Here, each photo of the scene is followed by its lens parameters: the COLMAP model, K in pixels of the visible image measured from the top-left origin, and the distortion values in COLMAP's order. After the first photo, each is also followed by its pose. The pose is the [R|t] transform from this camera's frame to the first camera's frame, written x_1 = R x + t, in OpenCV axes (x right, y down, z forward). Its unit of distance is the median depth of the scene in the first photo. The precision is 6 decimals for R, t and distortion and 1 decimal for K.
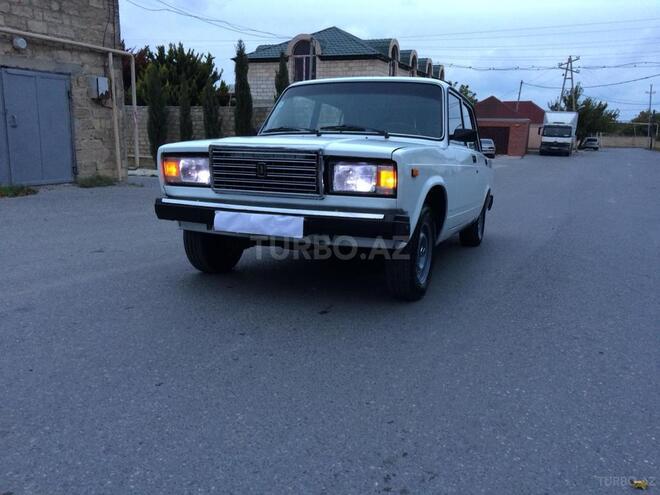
lens RADIAL K [[547.2, 0, 330.0], [0, 547.2, 247.5], [0, 0, 1]] dist [0.095762, -0.141930]
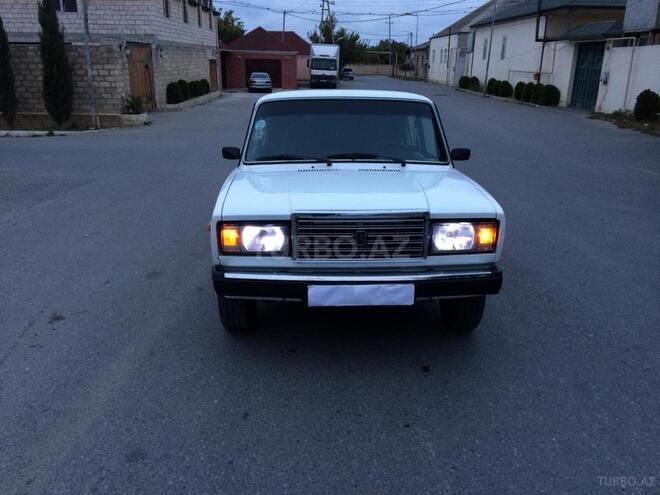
lens RADIAL K [[547.2, 0, 330.0], [0, 547.2, 247.5], [0, 0, 1]] dist [0.095762, -0.141930]
pose [[0.907963, -0.142042, 0.394242, -0.476864], [0.090158, 0.984983, 0.147243, -0.235601], [-0.409236, -0.098147, 0.907135, 0.156917]]
